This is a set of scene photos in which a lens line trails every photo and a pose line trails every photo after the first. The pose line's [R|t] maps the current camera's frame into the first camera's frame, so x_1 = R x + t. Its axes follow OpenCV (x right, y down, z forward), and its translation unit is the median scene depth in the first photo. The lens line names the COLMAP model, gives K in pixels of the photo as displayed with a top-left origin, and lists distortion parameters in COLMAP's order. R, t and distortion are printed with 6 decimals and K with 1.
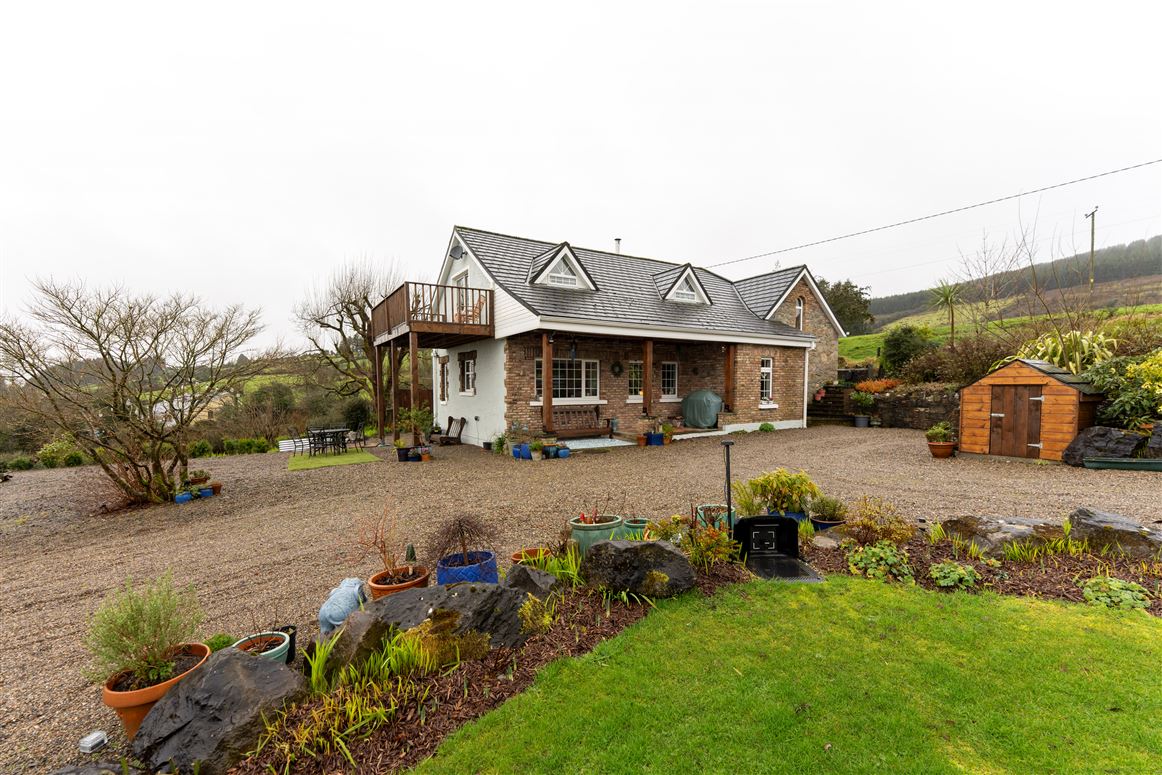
lens RADIAL K [[478.3, 0, 562.3], [0, 478.3, 393.4], [0, 0, 1]] dist [0.000201, -0.000281]
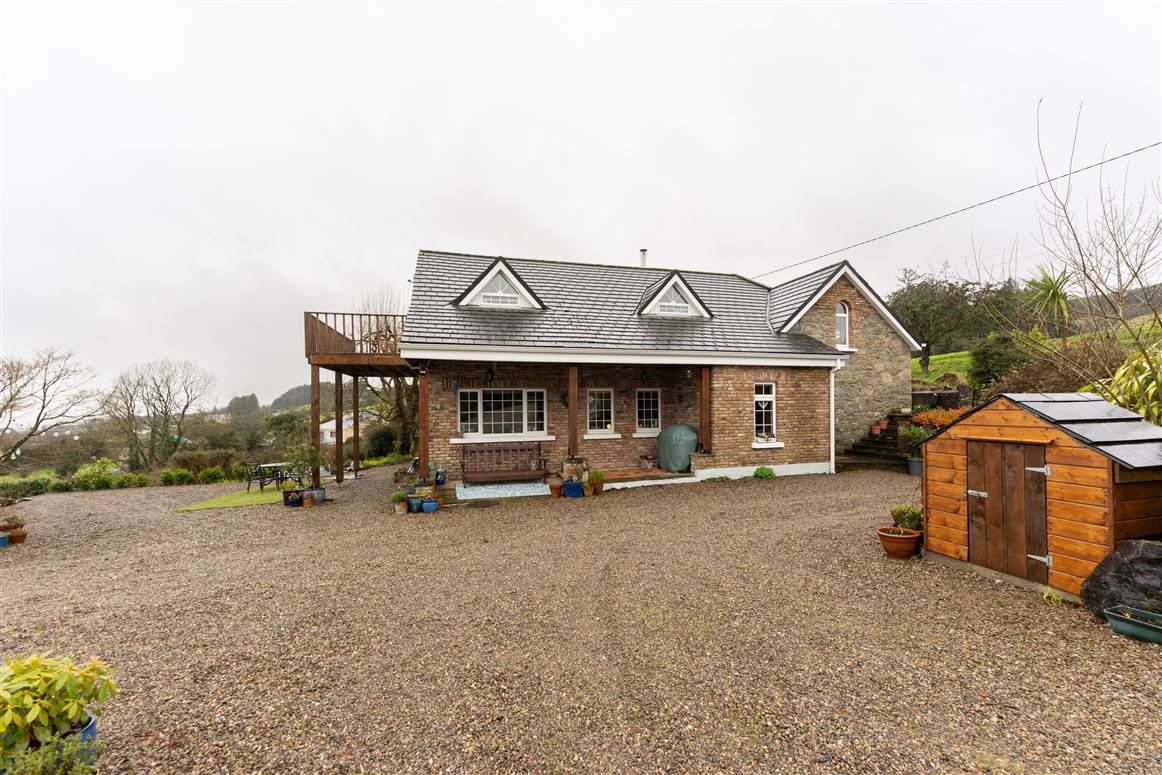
lens RADIAL K [[468.4, 0, 581.0], [0, 468.4, 387.5], [0, 0, 1]] dist [-0.000803, -0.000213]
pose [[0.968817, -0.014673, -0.247343, 0.344603], [0.002205, 0.998716, -0.050609, -0.029552], [0.247768, 0.048486, 0.967605, 0.201586]]
